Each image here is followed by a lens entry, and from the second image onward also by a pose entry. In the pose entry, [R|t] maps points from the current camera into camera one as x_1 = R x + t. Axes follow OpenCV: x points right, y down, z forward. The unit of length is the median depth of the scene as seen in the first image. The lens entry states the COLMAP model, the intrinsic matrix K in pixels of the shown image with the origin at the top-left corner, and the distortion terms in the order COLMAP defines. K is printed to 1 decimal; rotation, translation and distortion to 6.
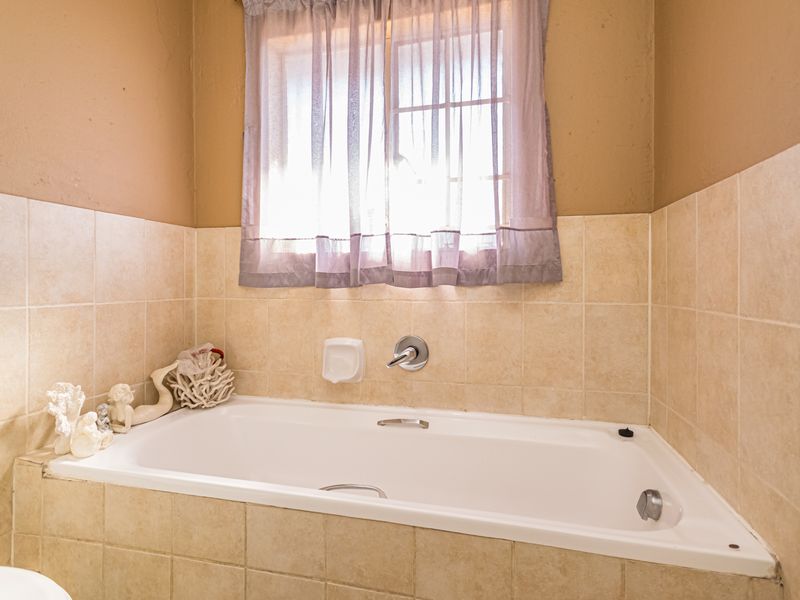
lens RADIAL K [[435.9, 0, 399.7], [0, 435.9, 285.0], [0, 0, 1]] dist [0.001230, 0.000982]
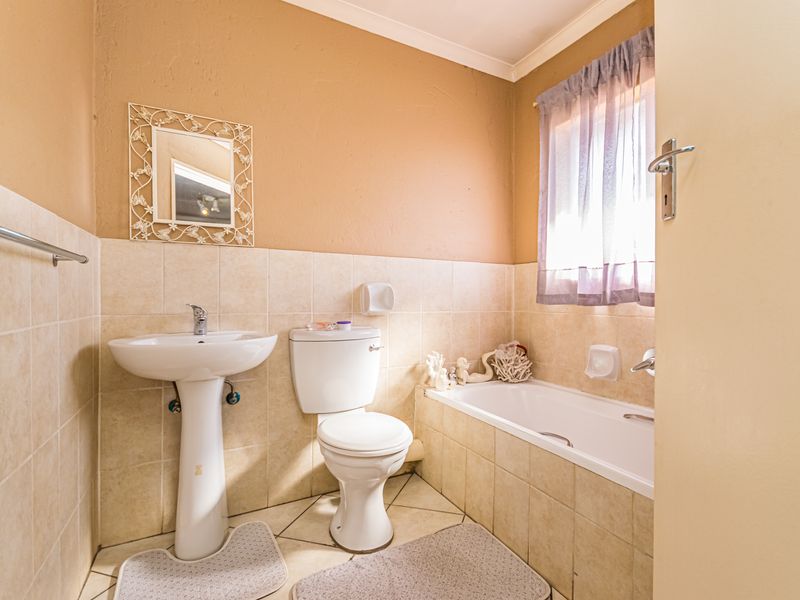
lens RADIAL K [[399.9, 0, 418.2], [0, 399.9, 301.9], [0, 0, 1]] dist [0.003401, 0.001360]
pose [[0.660394, 0.009357, -0.750861, 0.403472], [-0.011373, 0.999932, 0.002458, -0.001215], [0.750833, 0.006916, 0.660455, -0.183474]]
